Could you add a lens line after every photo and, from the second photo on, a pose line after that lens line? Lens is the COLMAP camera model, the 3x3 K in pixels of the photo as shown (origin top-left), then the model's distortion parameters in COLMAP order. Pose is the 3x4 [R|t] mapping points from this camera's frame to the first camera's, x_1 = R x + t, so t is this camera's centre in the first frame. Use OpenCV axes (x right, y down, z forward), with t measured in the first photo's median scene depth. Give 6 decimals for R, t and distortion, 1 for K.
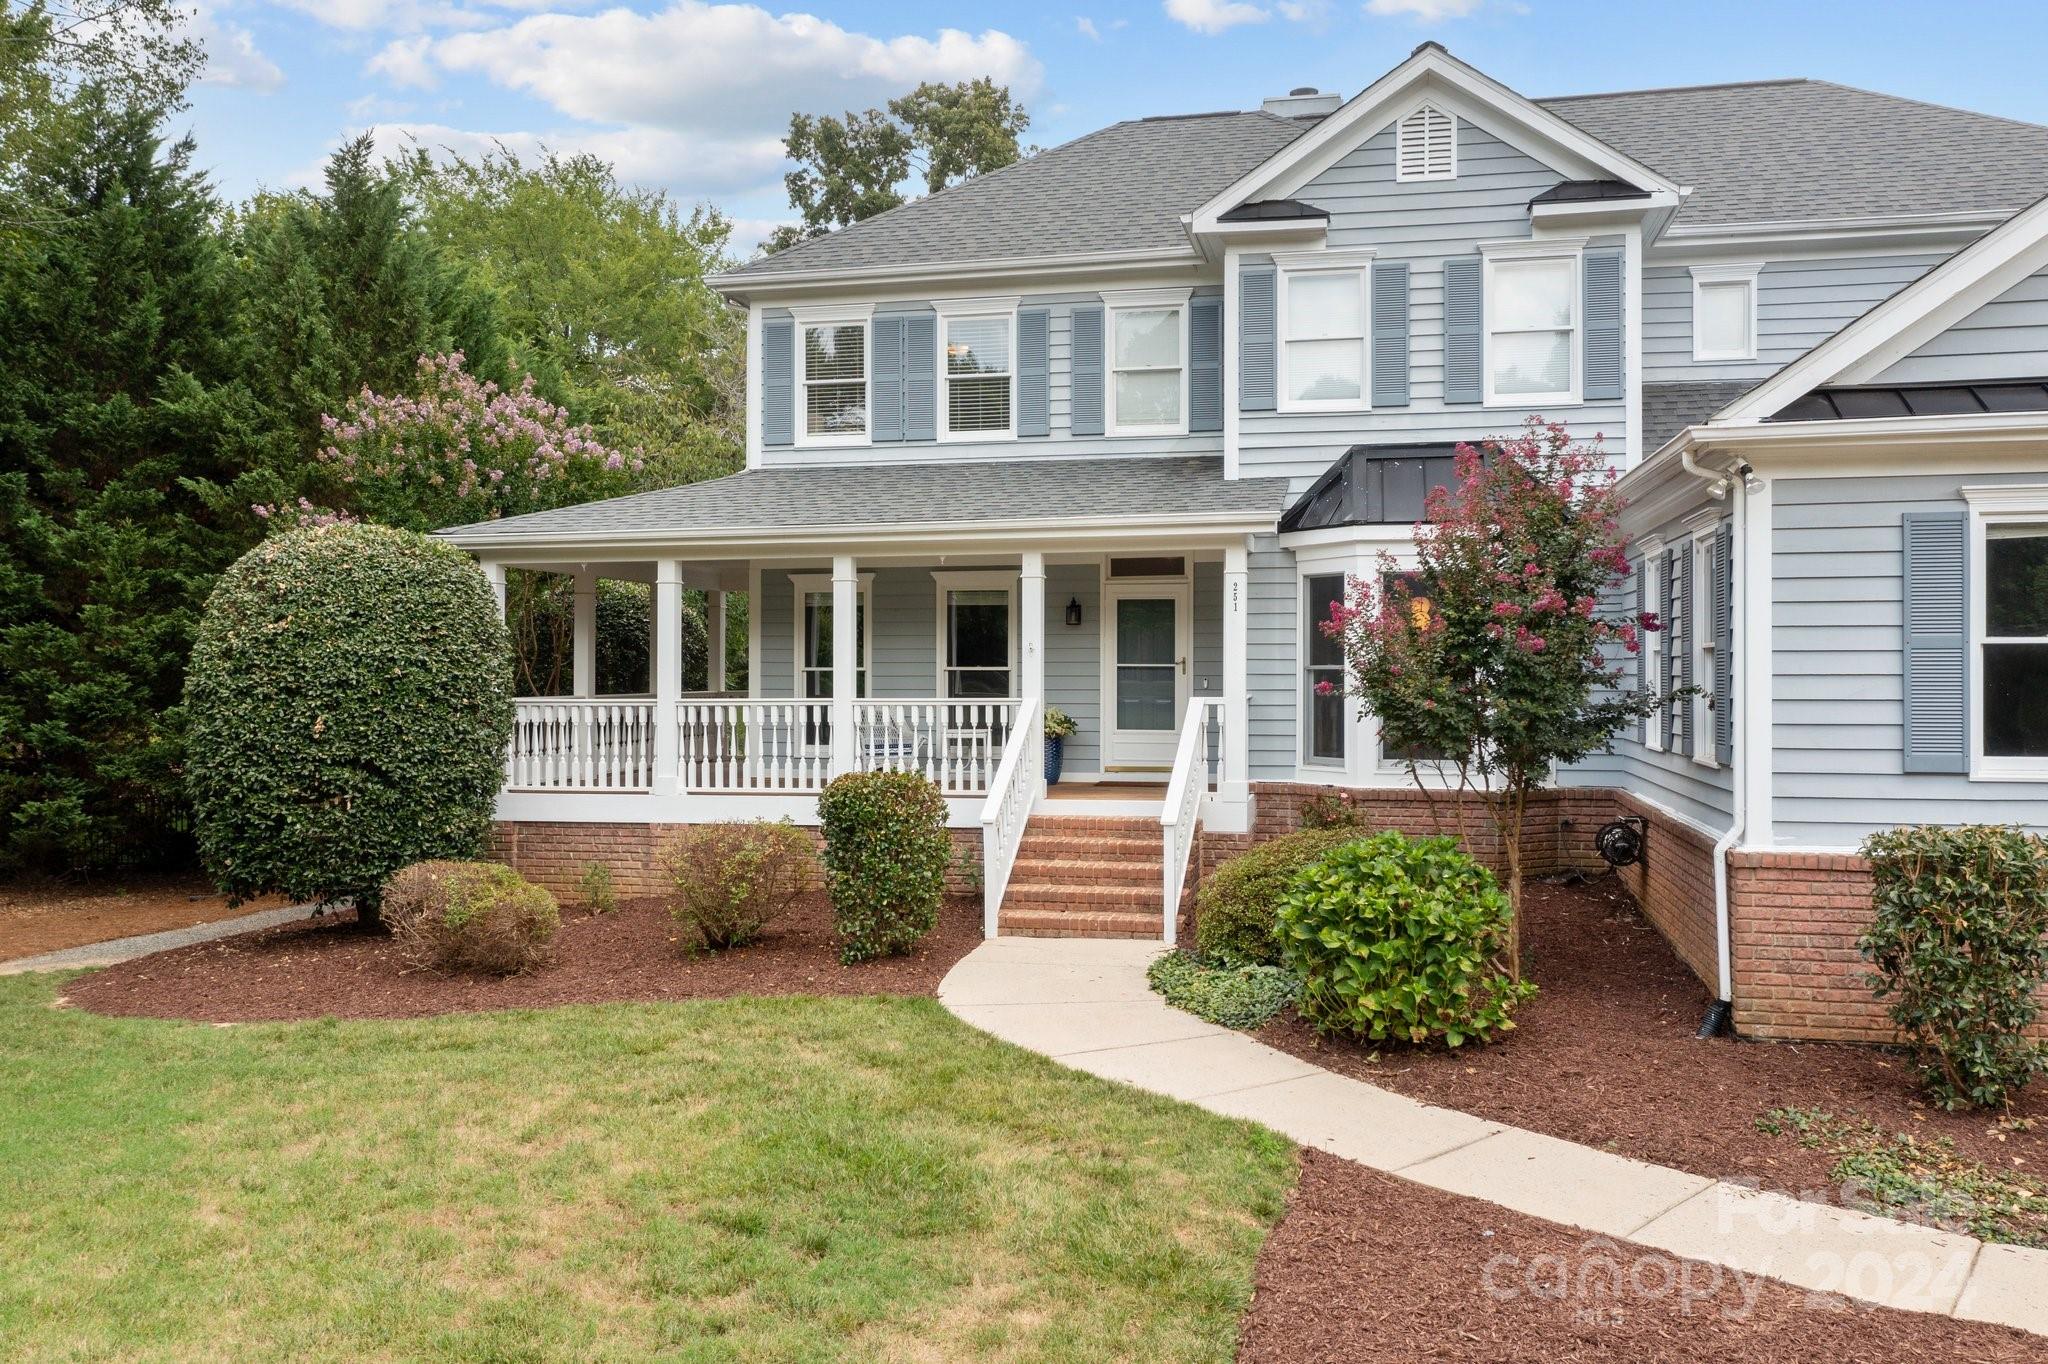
lens RADIAL K [[1655.1, 0, 1013.3], [0, 1655.1, 640.2], [0, 0, 1]] dist [0.010582, -0.001384]
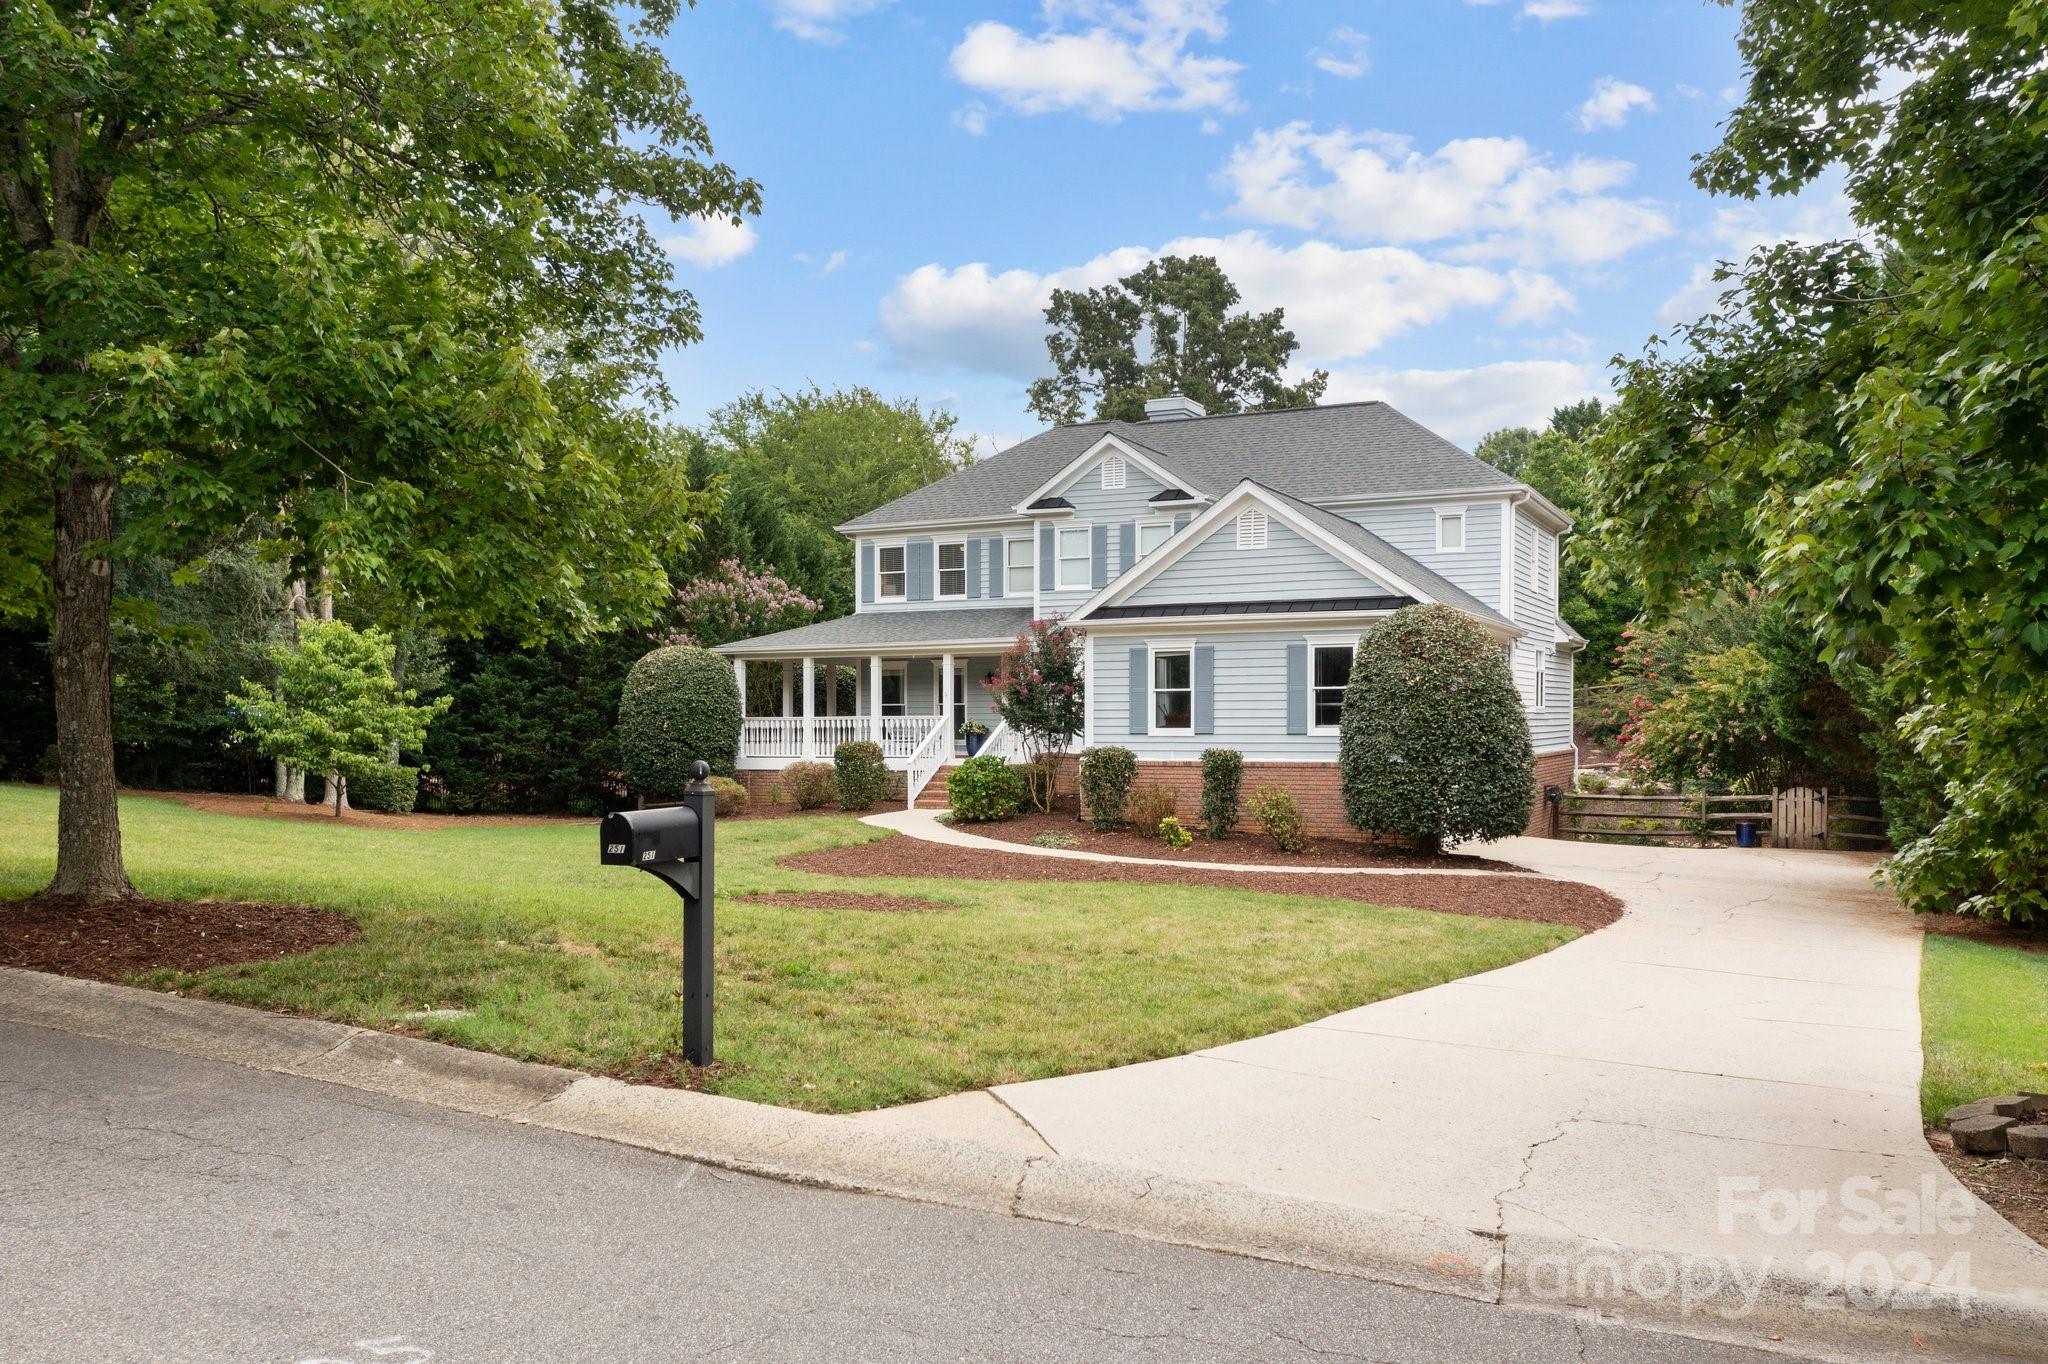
lens RADIAL K [[1655.1, 0, 1013.3], [0, 1655.1, 640.2], [0, 0, 1]] dist [0.010582, -0.001384]
pose [[0.970992, -0.013476, -0.238732, 0.659914], [0.006727, 0.999555, -0.029062, -0.002942], [0.239017, 0.026613, 0.970651, -1.255509]]
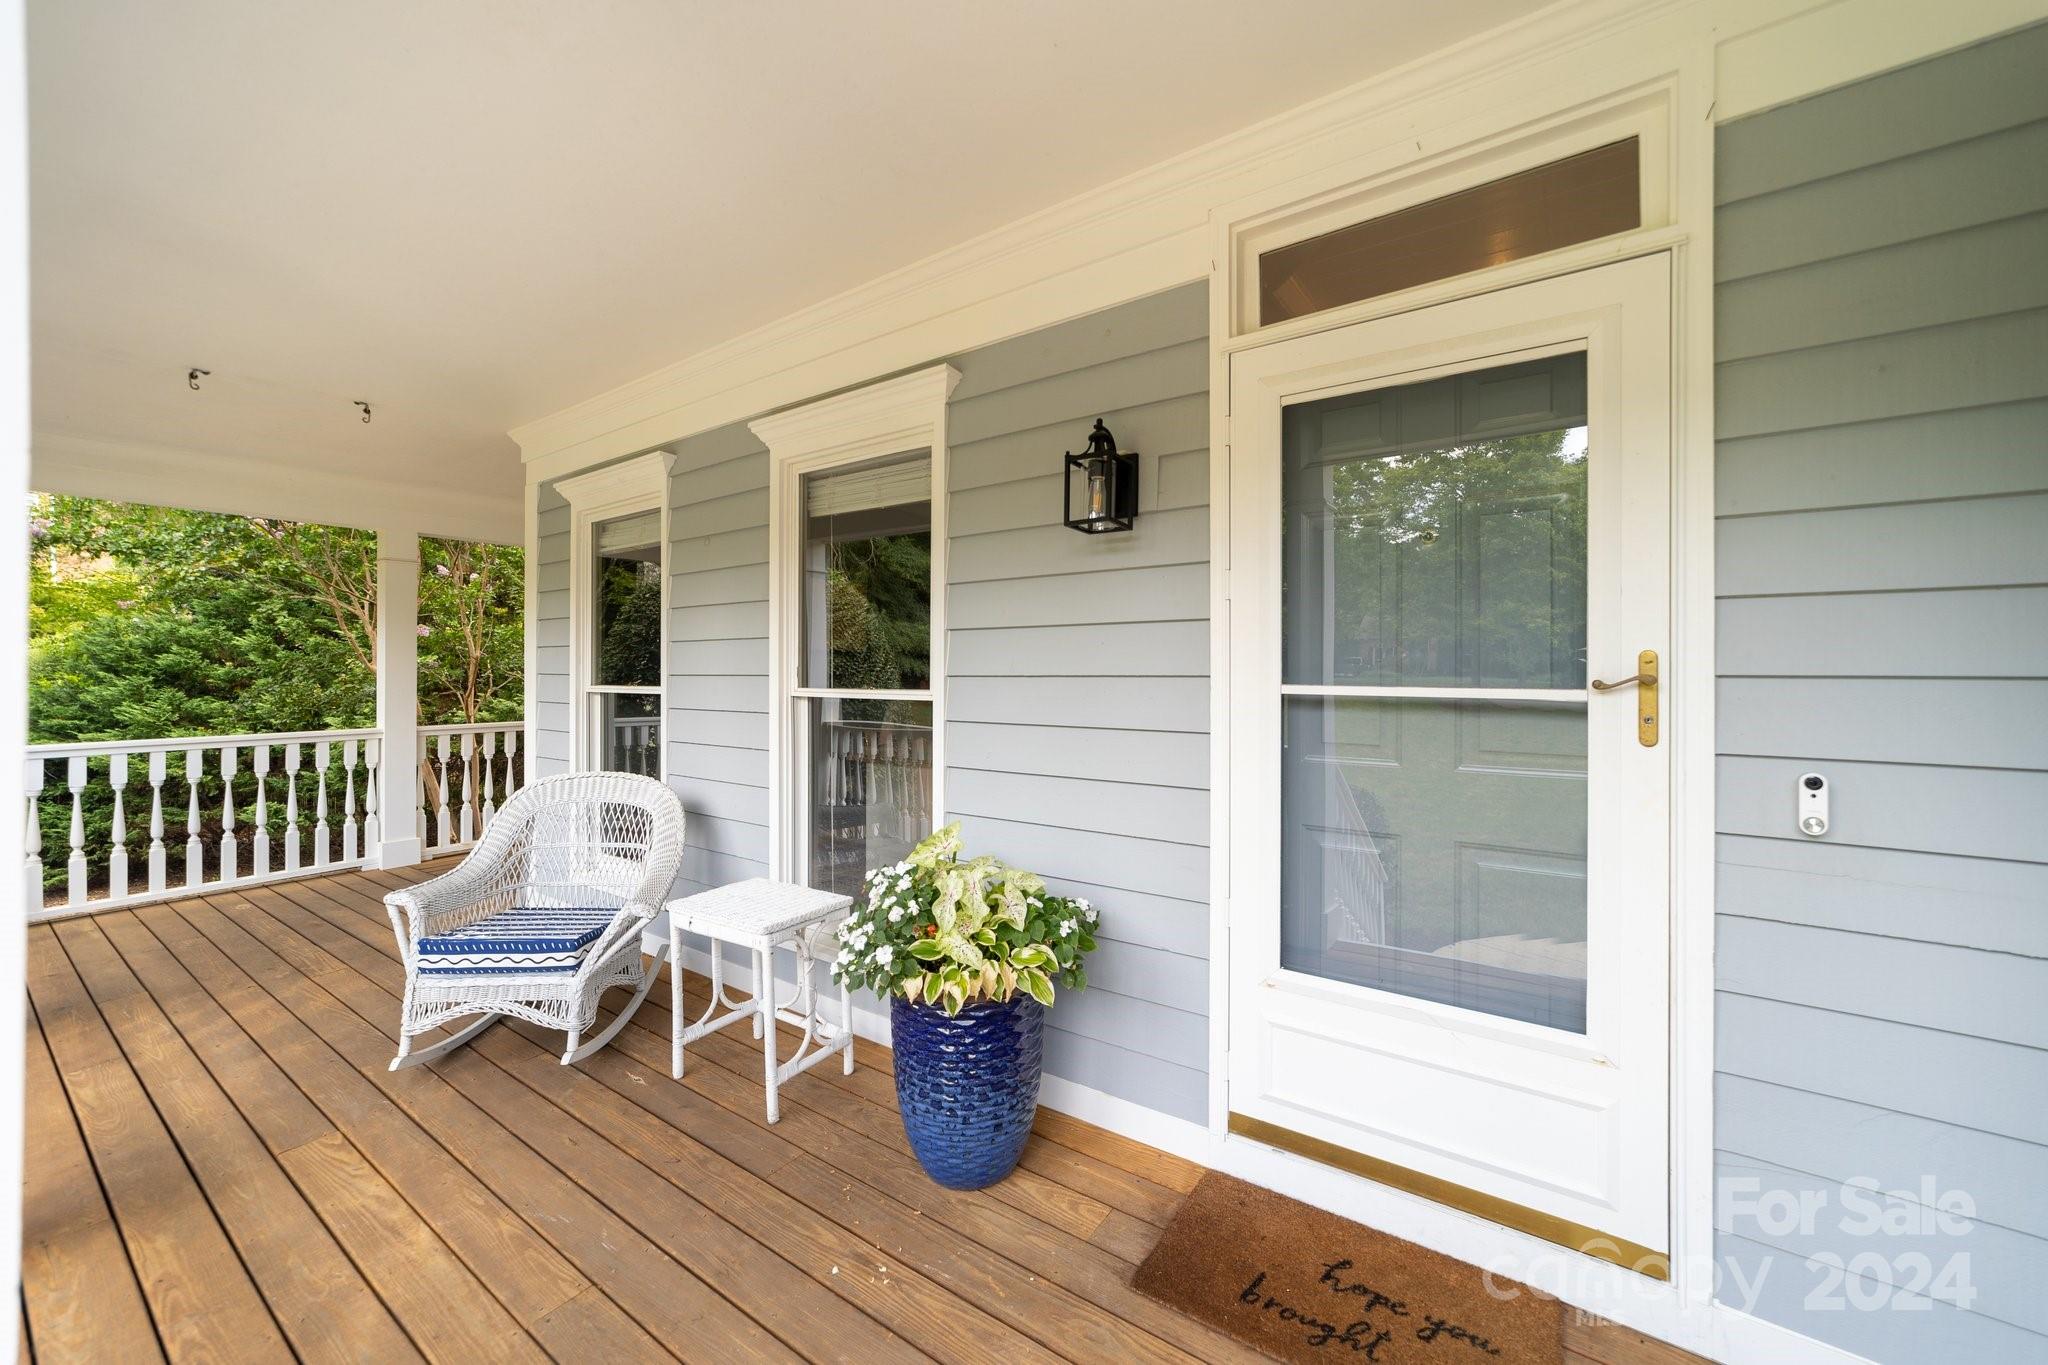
lens RADIAL K [[790.4, 0, 1018.8], [0, 790.4, 672.6], [0, 0, 1]] dist [-0.002838, -0.000138]
pose [[0.923967, 0.006413, -0.382419, 0.063546], [0.000221, 0.999850, 0.017302, 0.009697], [0.382473, -0.016071, 0.923827, 0.789675]]
